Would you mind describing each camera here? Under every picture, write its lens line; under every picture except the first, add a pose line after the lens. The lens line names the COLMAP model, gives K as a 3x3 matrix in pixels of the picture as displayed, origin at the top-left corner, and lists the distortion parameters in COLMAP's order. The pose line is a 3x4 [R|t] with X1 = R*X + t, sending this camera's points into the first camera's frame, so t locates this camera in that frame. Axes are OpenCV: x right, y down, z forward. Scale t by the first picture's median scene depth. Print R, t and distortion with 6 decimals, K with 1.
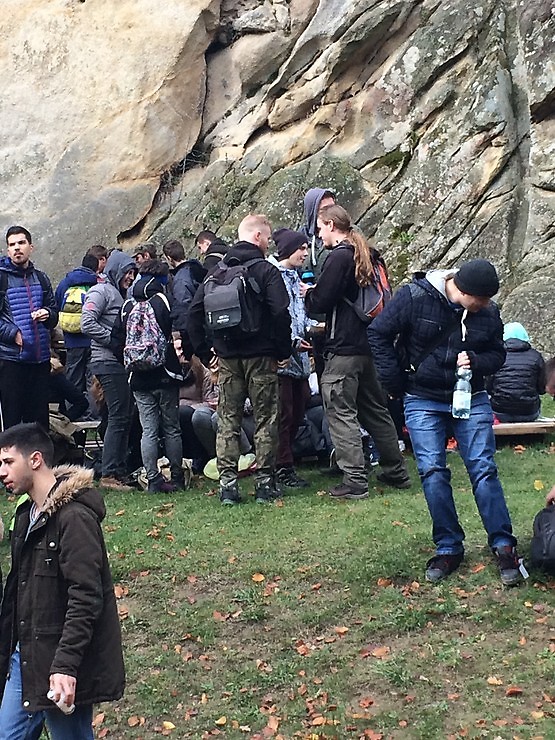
lens RADIAL K [[1879.3, 0, 278.2], [0, 1879.3, 370.2], [0, 0, 1]] dist [-0.063907, 0.000000]
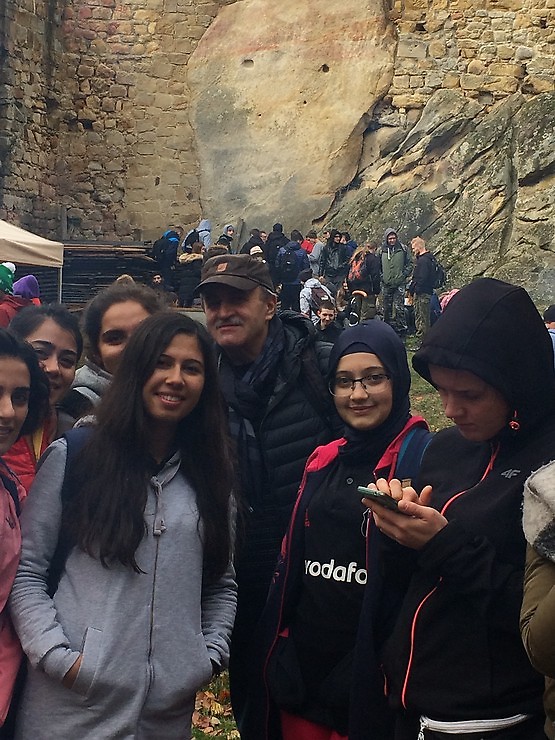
lens RADIAL K [[1461.8, 0, 275.7], [0, 1461.8, 366.3], [0, 0, 1]] dist [0.023113, 0.000000]
pose [[0.993969, 0.092749, -0.058509, -0.017806], [-0.088816, 0.993820, 0.066579, -0.017371], [0.064323, -0.060981, 0.996064, -0.607685]]
